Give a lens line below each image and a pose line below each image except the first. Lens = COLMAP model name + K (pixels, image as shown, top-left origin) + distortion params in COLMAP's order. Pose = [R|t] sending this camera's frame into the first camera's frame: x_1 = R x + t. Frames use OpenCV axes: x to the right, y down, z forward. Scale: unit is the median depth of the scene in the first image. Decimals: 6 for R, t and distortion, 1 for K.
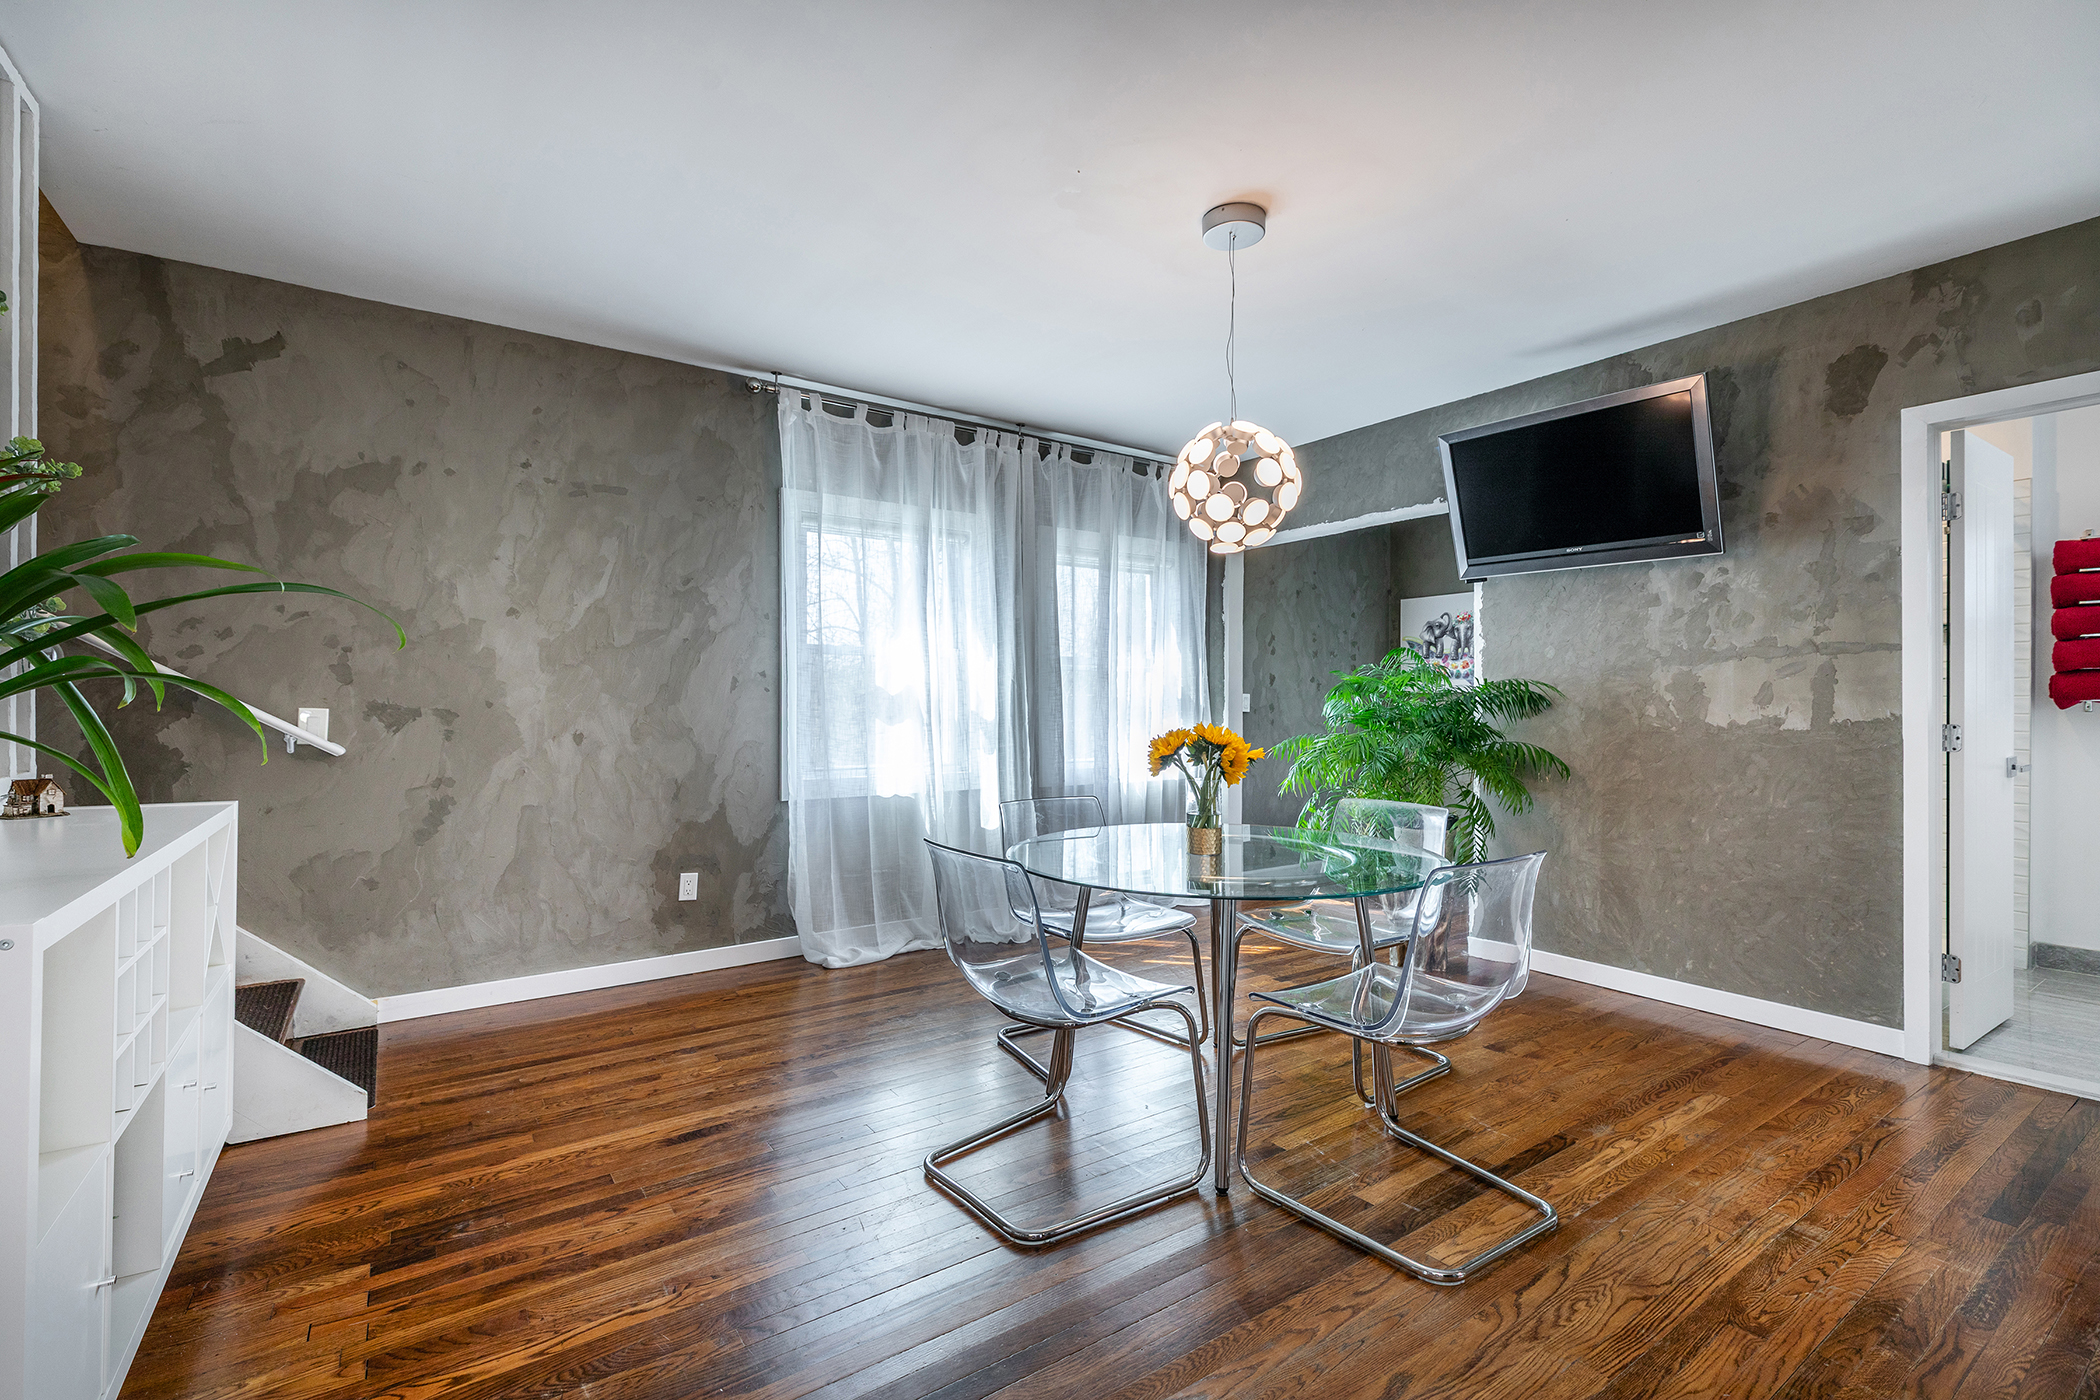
lens RADIAL K [[941.6, 0, 1061.1], [0, 941.6, 701.6], [0, 0, 1]] dist [0.022920, -0.004972]
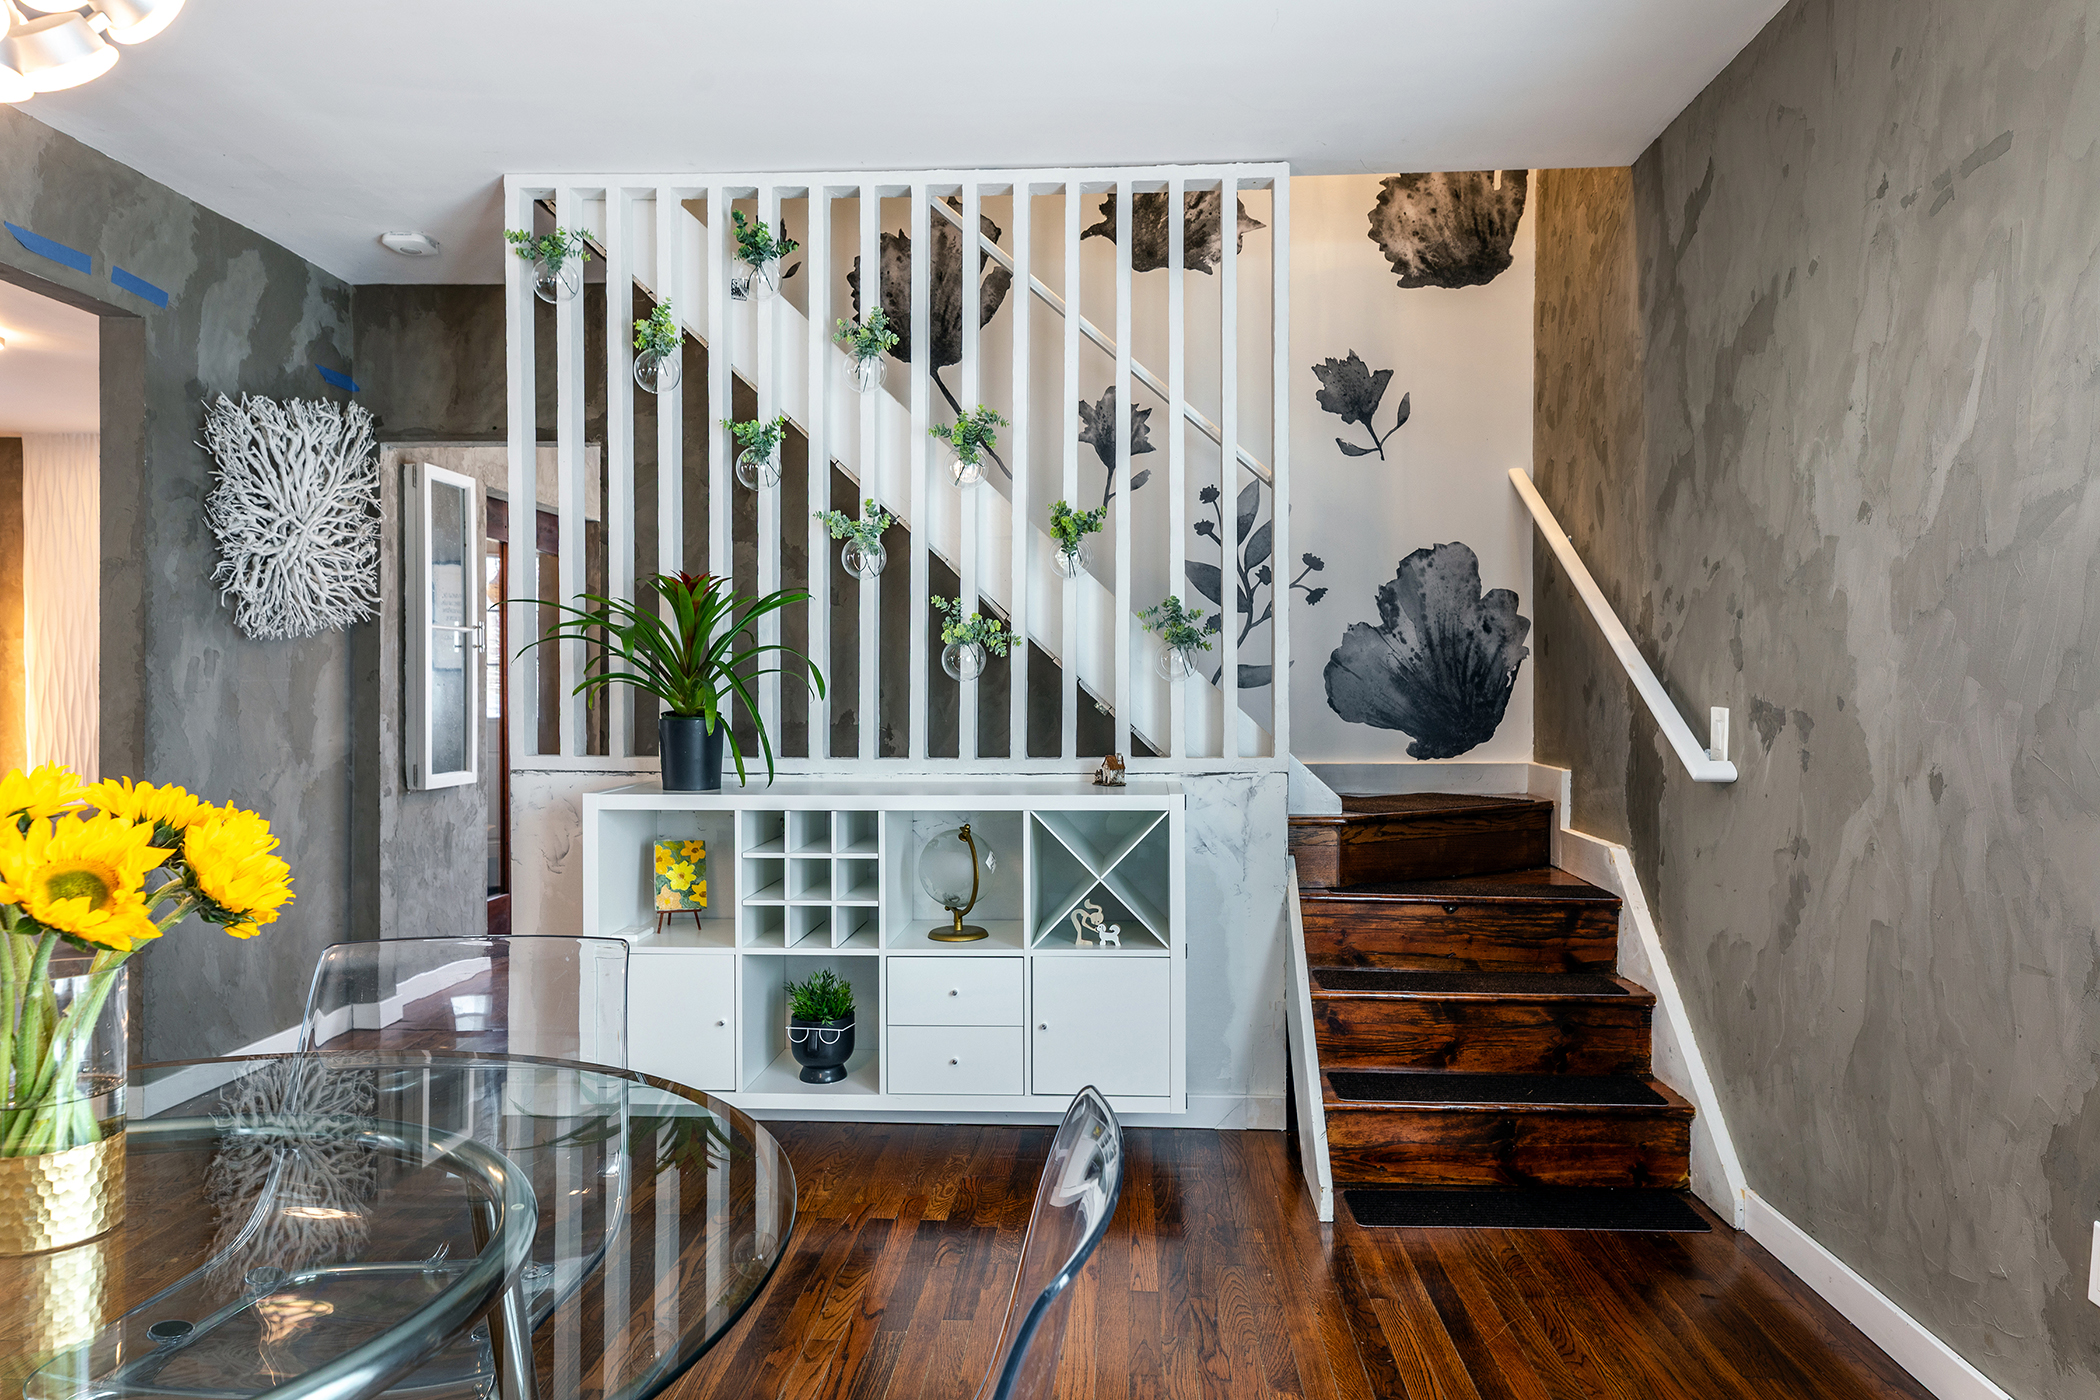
lens RADIAL K [[1330.8, 0, 1041.4], [0, 1330.8, 699.2], [0, 0, 1]] dist [0.020904, -0.001964]
pose [[-0.608614, 0.000415, -0.793466, 0.212100], [-0.004797, 0.999980, 0.004203, -0.000187], [0.793452, 0.006364, -0.608600, 1.083670]]
